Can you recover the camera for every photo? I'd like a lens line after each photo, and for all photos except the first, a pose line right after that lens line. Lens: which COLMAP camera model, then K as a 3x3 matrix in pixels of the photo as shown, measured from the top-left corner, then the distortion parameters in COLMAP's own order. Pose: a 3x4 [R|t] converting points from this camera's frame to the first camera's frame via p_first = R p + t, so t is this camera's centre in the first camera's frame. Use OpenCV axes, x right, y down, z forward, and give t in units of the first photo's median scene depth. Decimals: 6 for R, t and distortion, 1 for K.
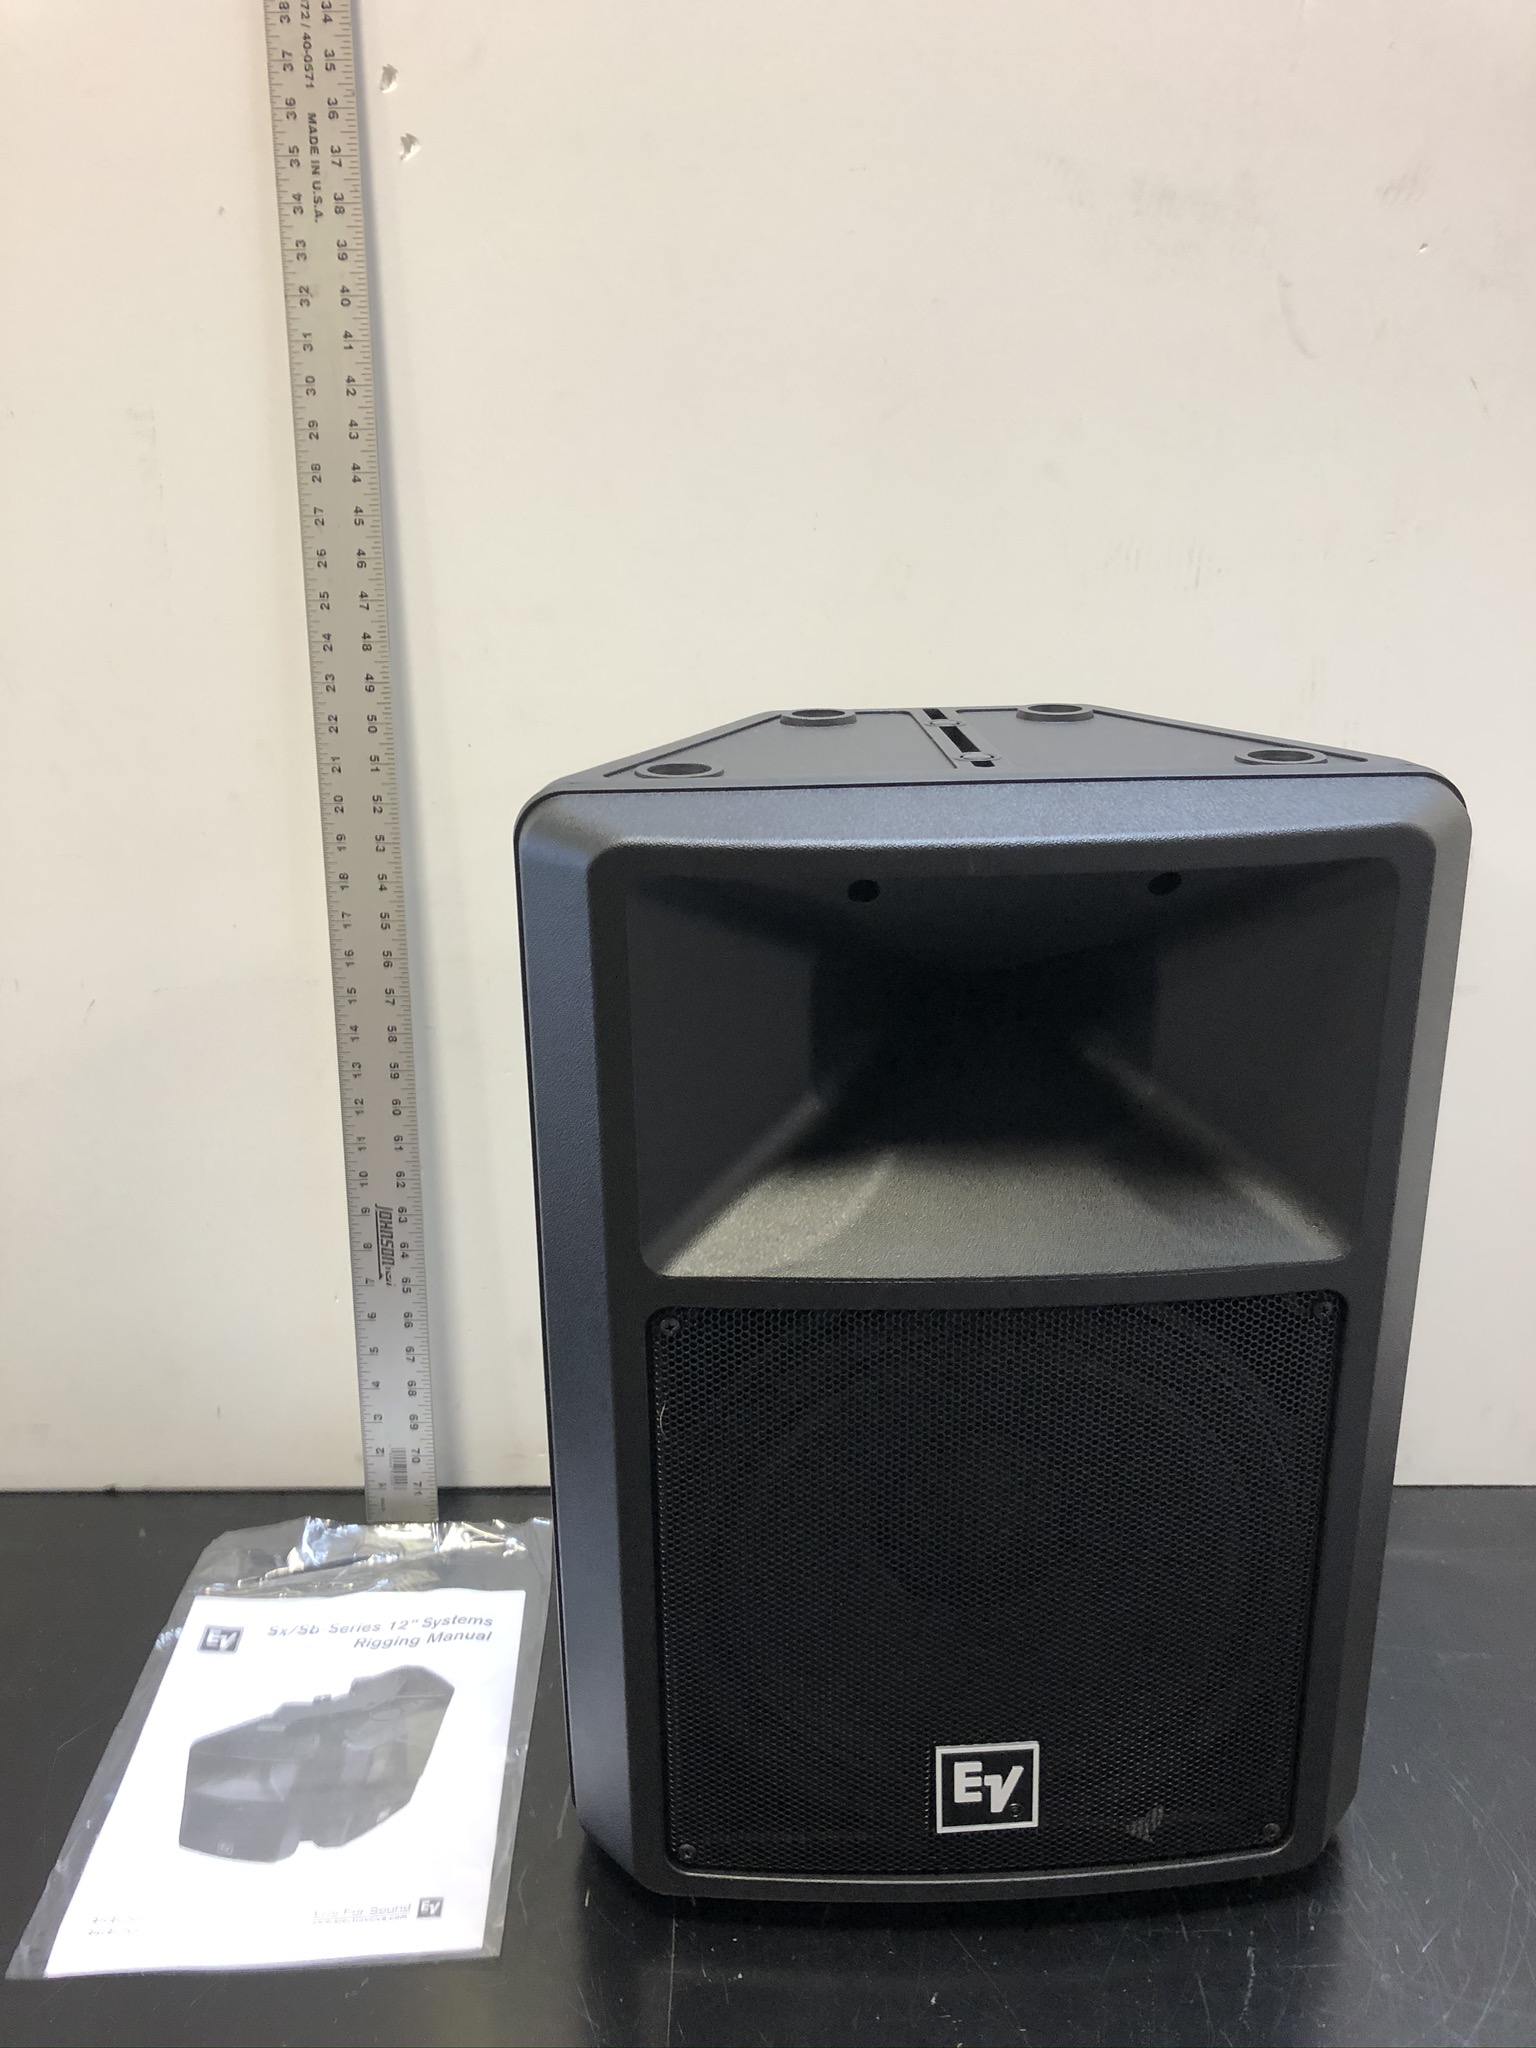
lens RADIAL K [[1682.5, 0, 764.8], [0, 1682.5, 1021.4], [0, 0, 1]] dist [0.028412, -0.039860]
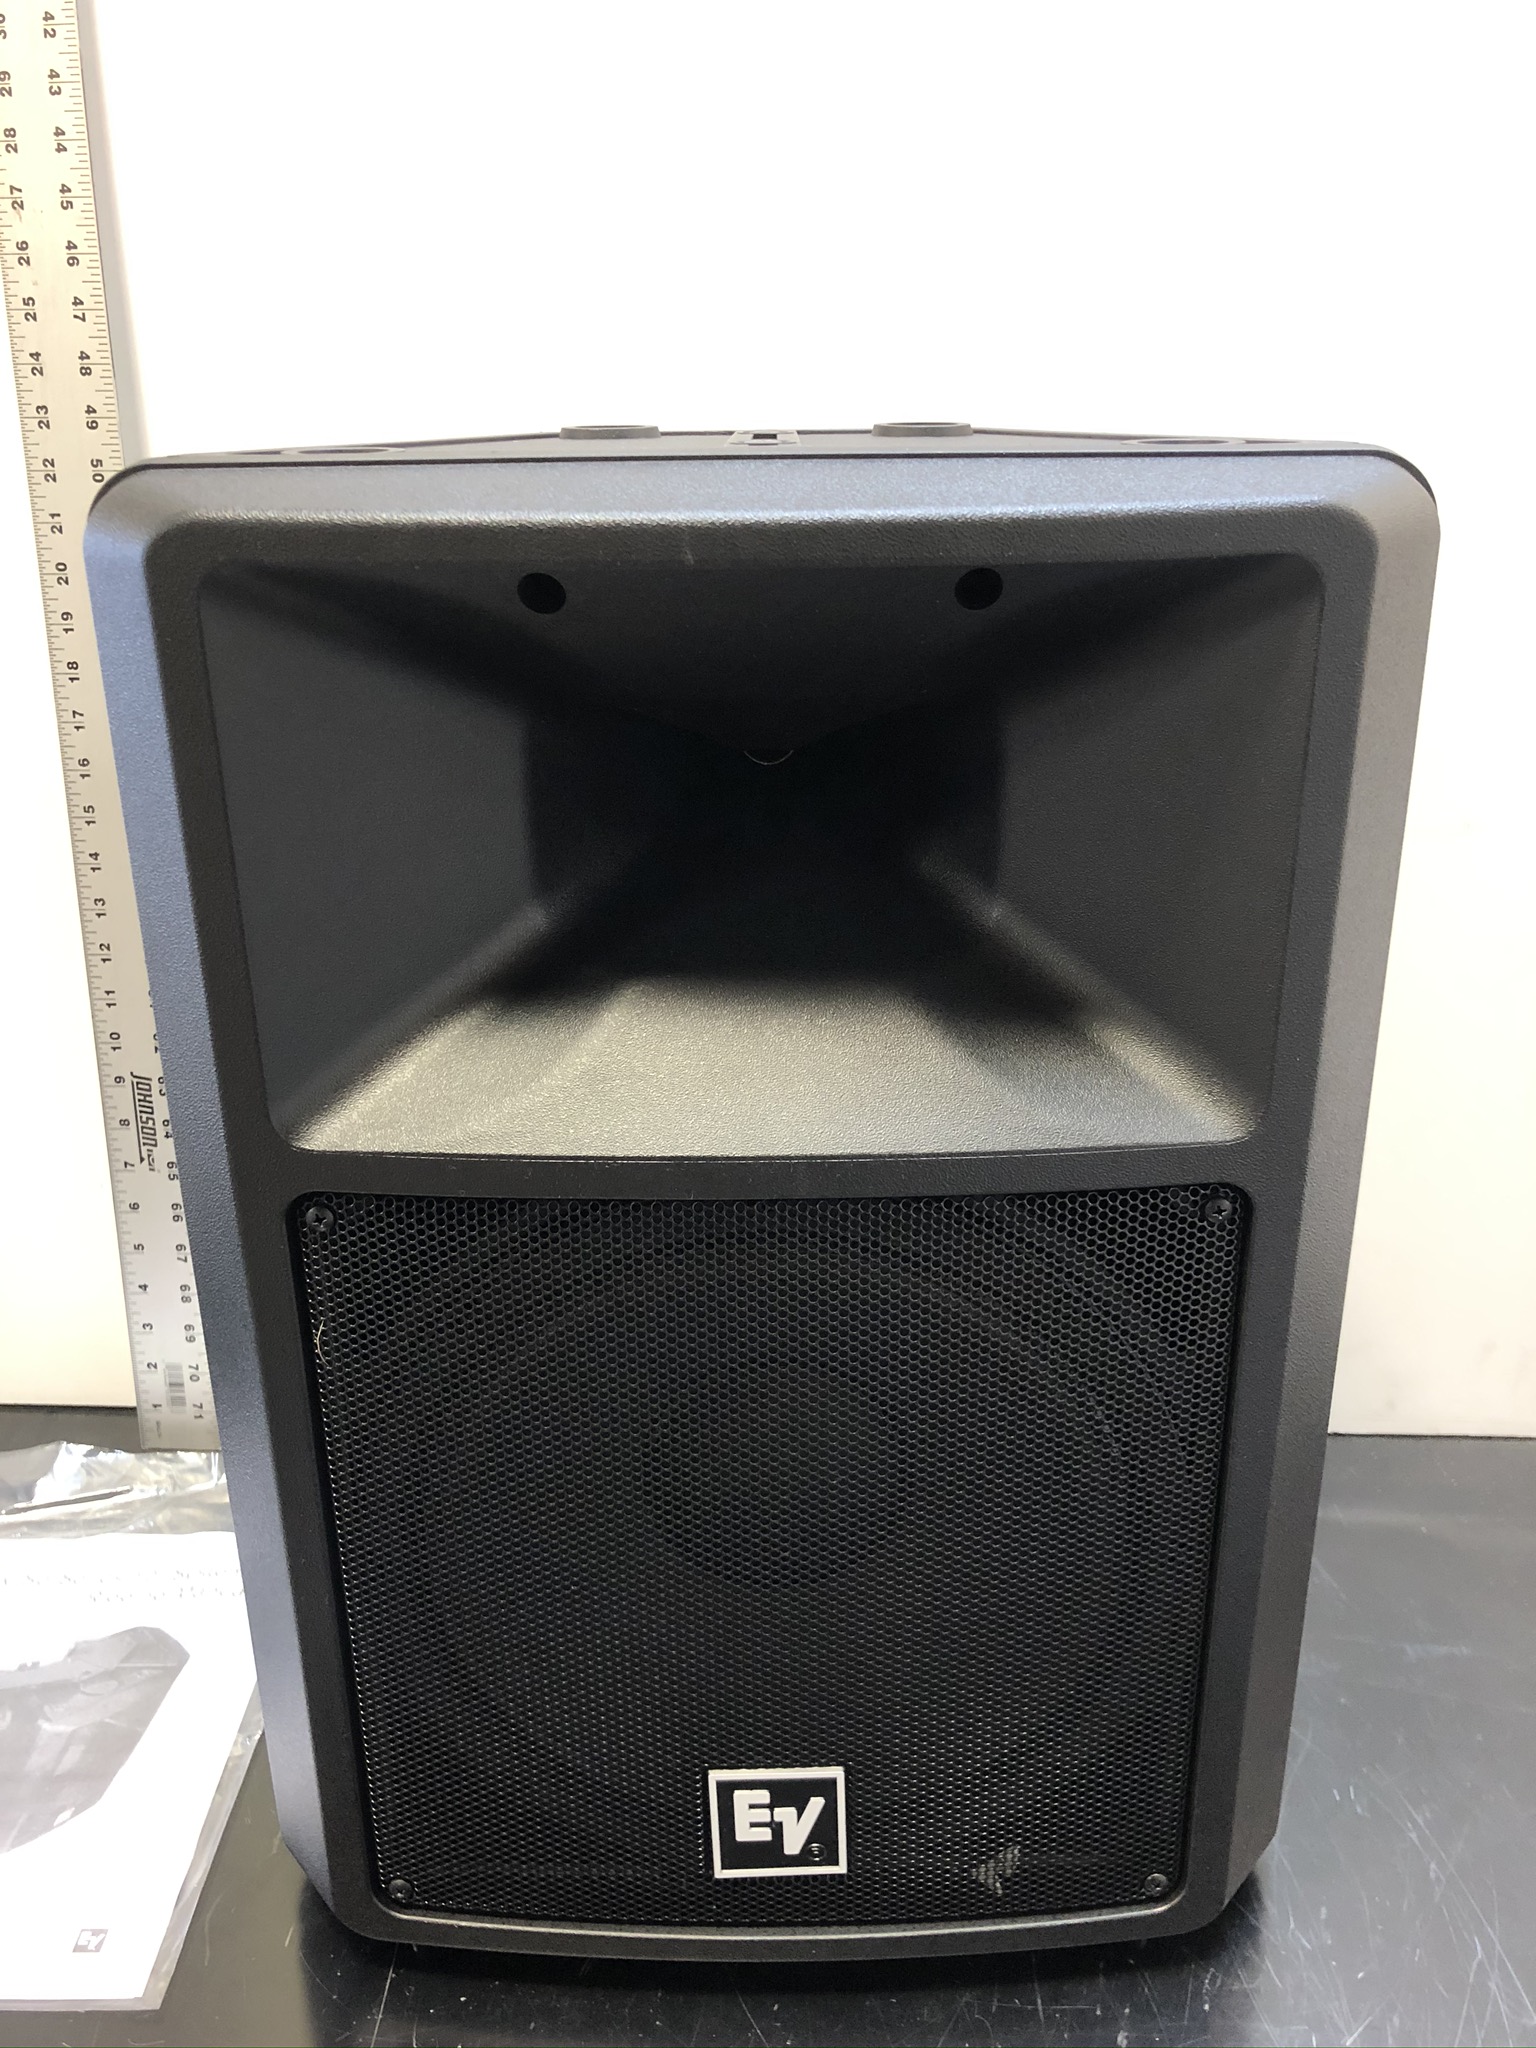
lens RADIAL K [[1682.5, 0, 771.0], [0, 1682.5, 1020.4], [0, 0, 1]] dist [0.028412, -0.039860]
pose [[0.999269, 0.013347, -0.035821, 0.149696], [-0.011484, 0.998596, 0.051707, 0.049380], [0.036461, -0.051258, 0.998020, 0.250577]]
